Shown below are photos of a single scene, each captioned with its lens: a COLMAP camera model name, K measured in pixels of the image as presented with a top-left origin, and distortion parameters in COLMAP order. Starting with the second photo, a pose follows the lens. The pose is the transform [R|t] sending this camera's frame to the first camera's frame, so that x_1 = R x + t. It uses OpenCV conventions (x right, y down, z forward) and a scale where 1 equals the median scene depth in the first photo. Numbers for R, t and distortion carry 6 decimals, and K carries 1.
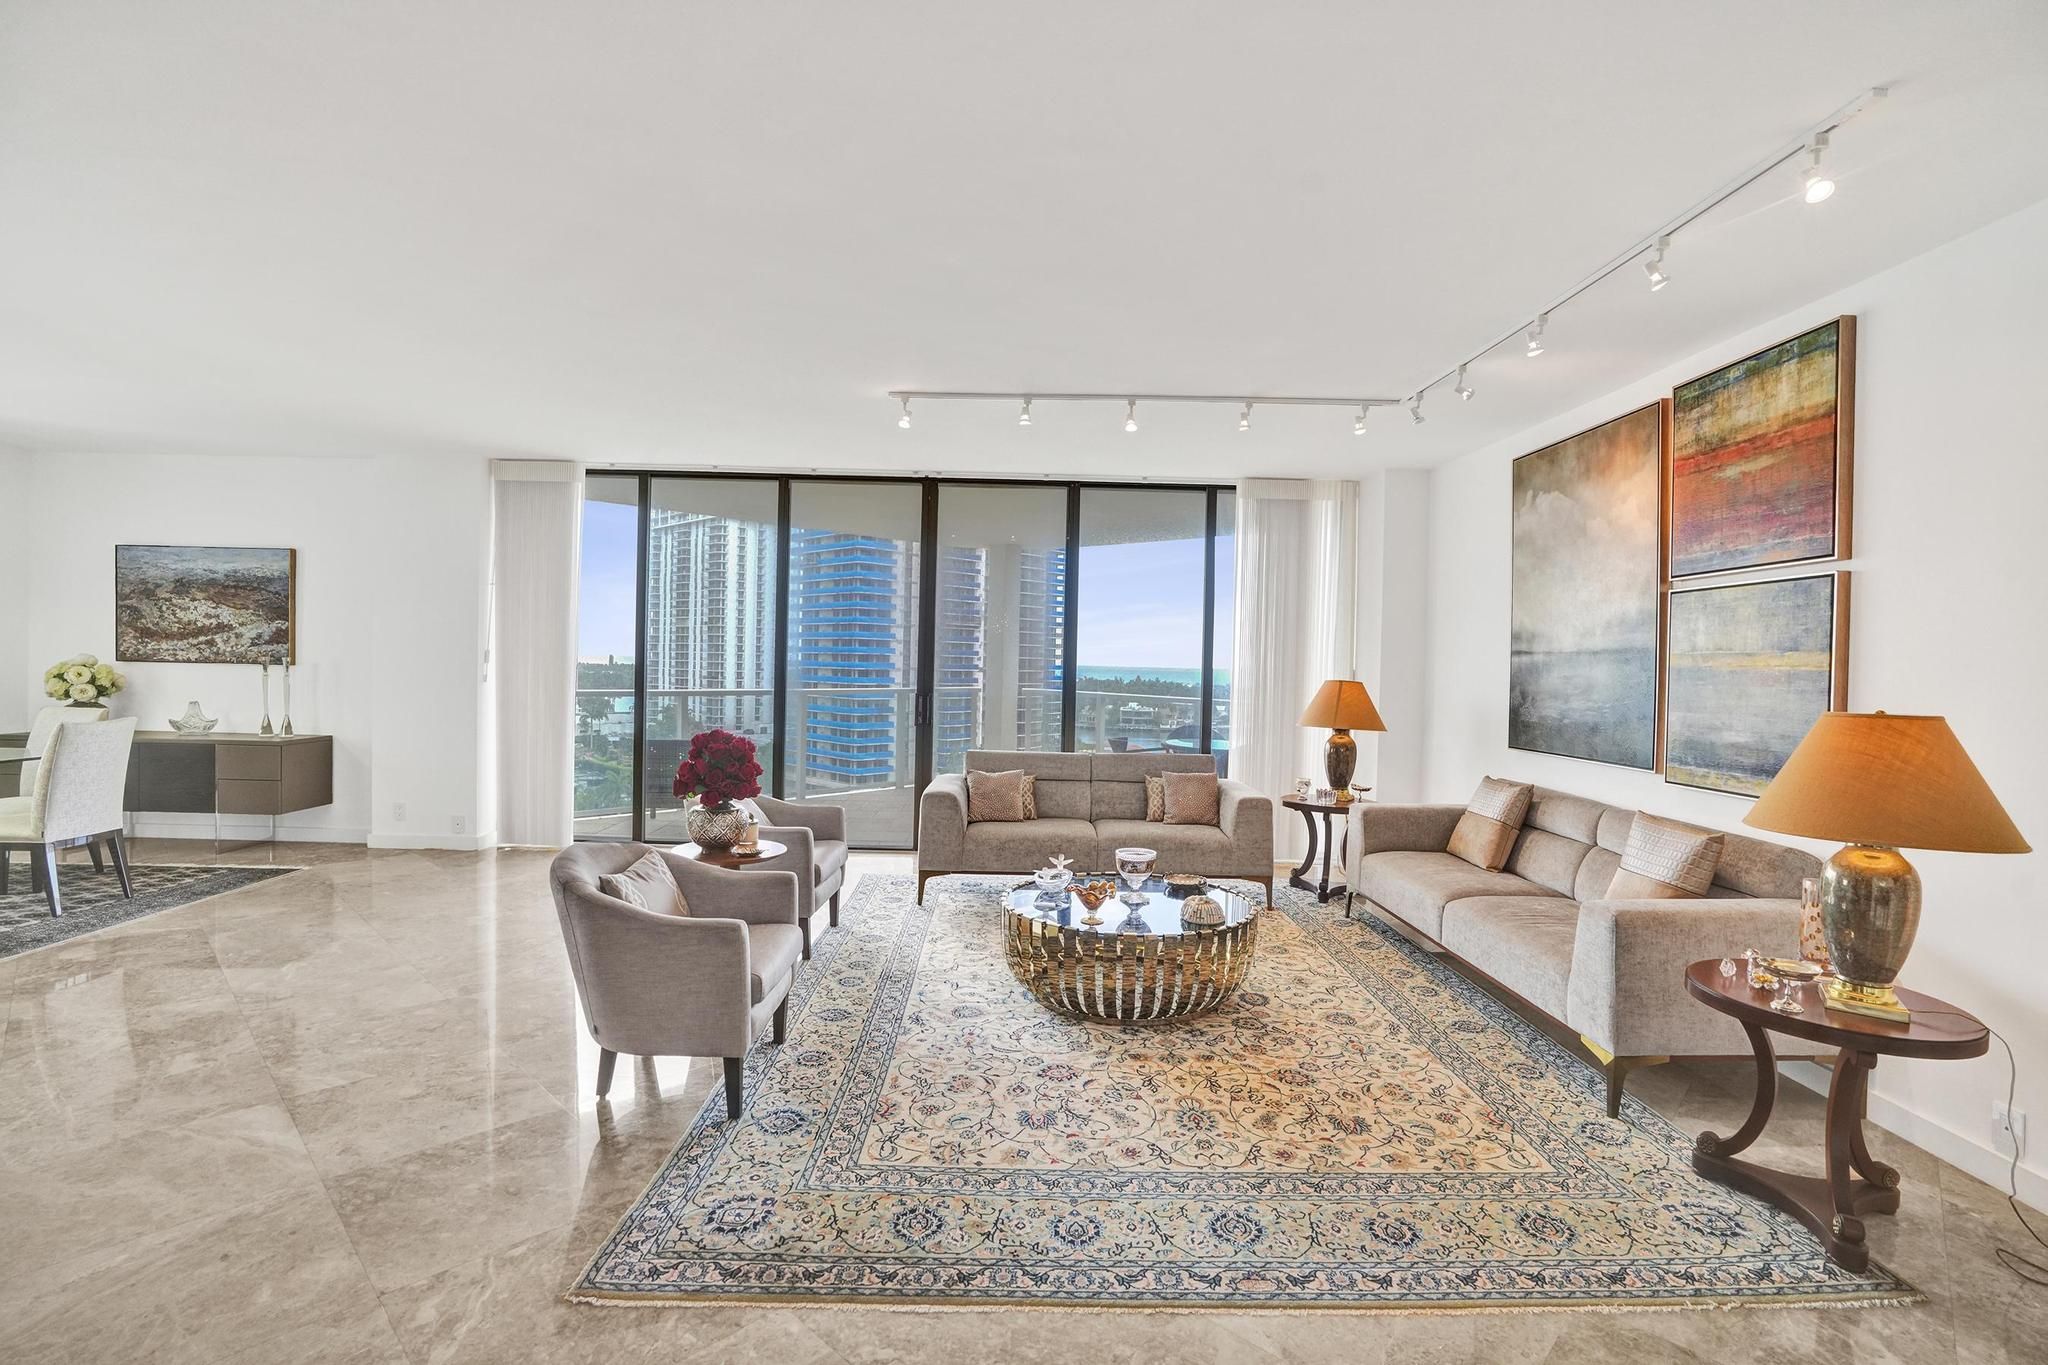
lens RADIAL K [[955.1, 0, 1033.9], [0, 955.1, 678.3], [0, 0, 1]] dist [-0.071472, 0.028248]
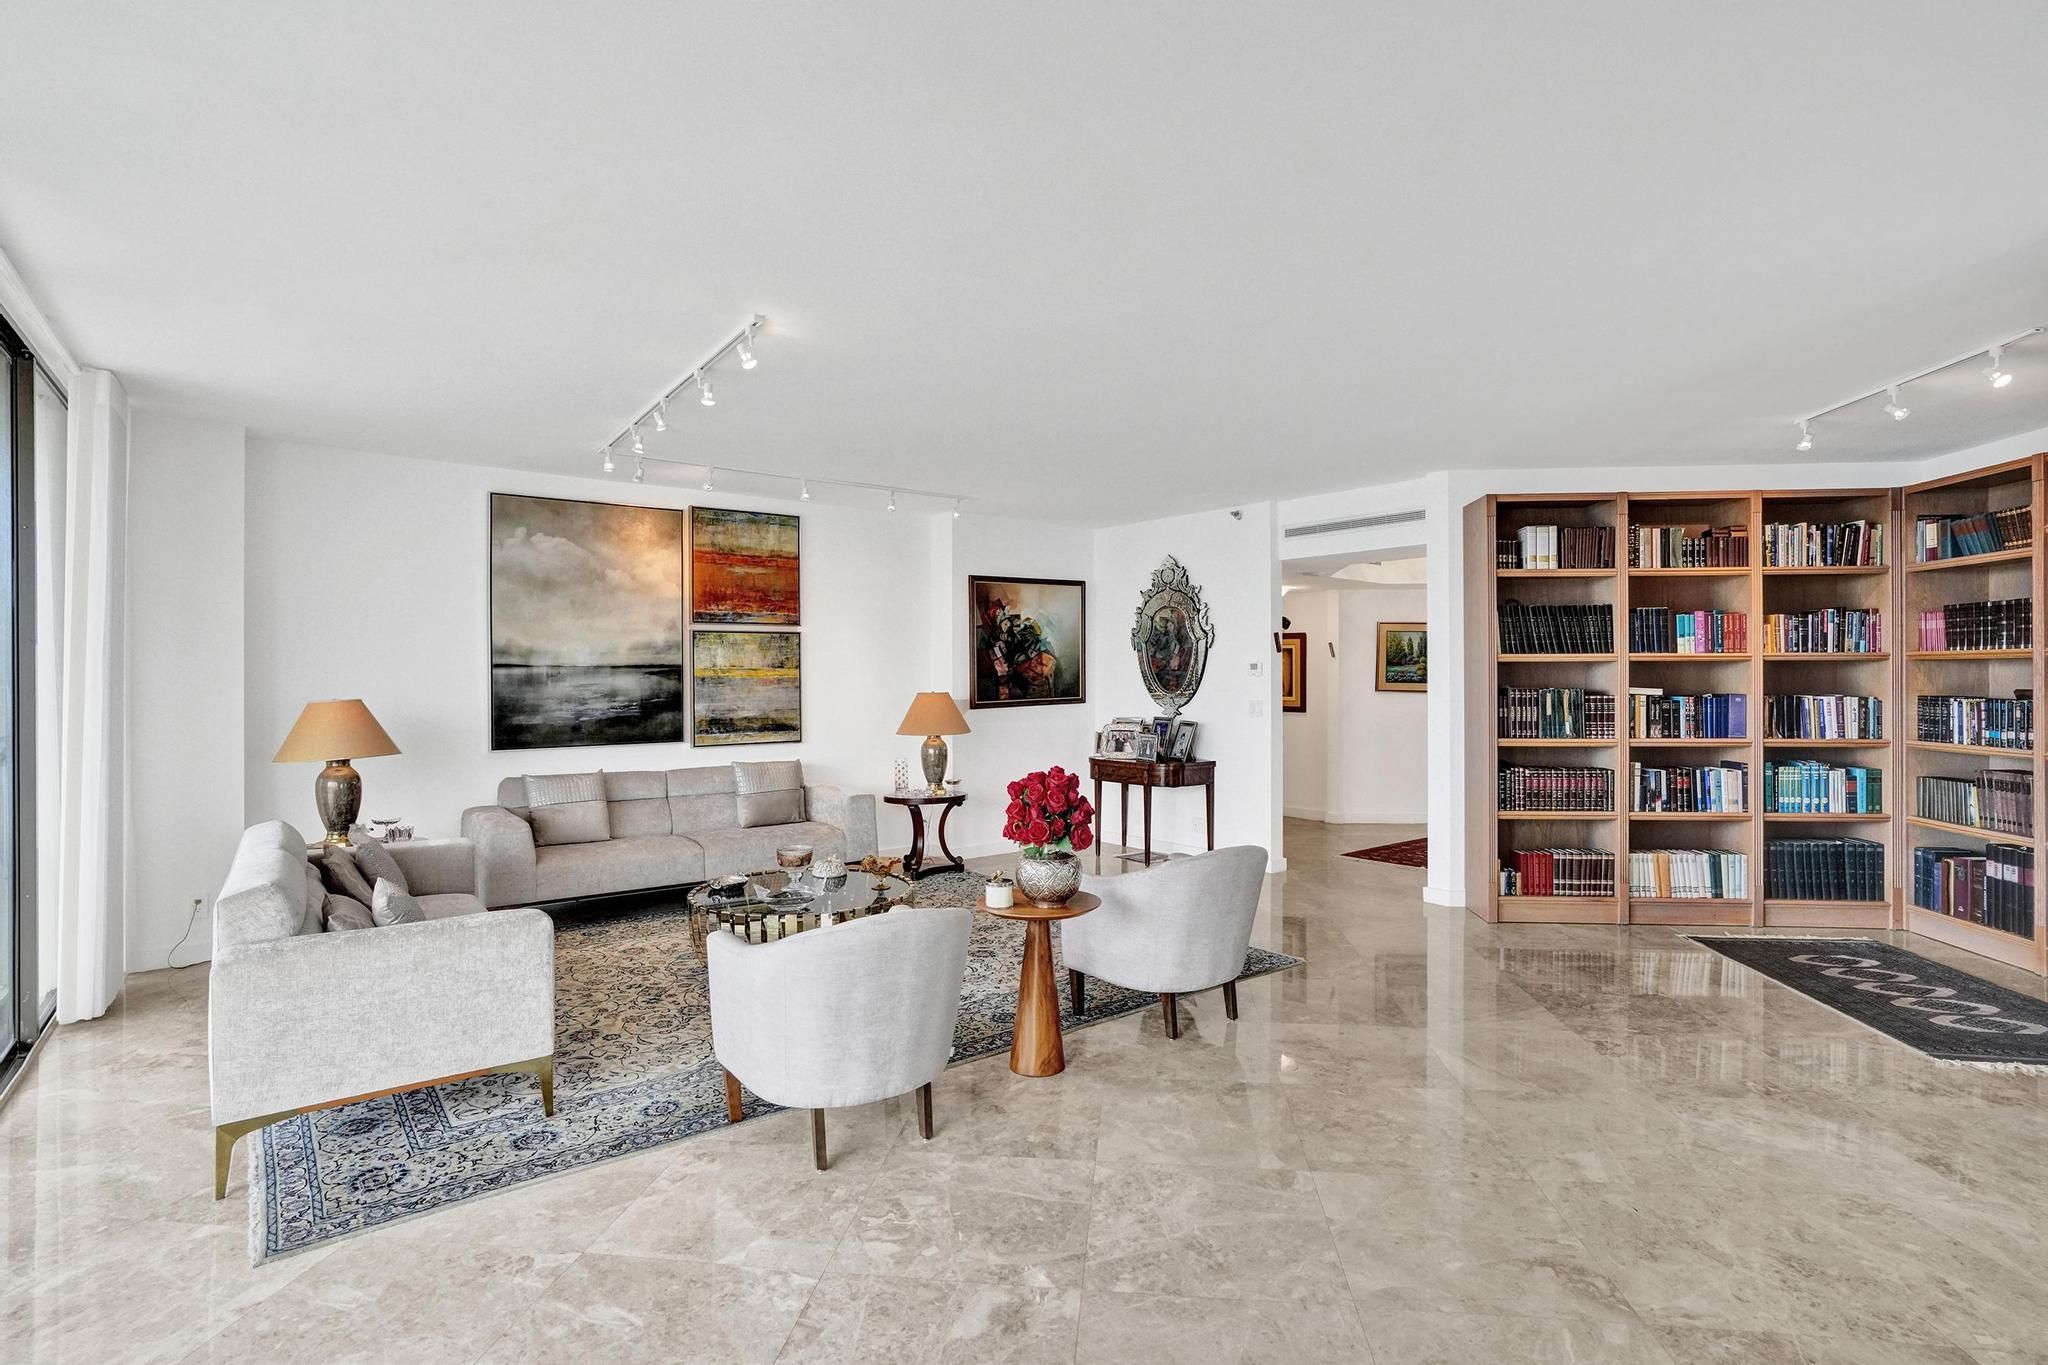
lens RADIAL K [[948.7, 0, 1036.2], [0, 948.7, 676.4], [0, 0, 1]] dist [-0.067938, 0.026667]
pose [[-0.592369, -0.020431, 0.805407, -0.848637], [0.003532, 0.999603, 0.027955, -0.047386], [-0.805659, 0.019405, -0.592062, 1.251788]]
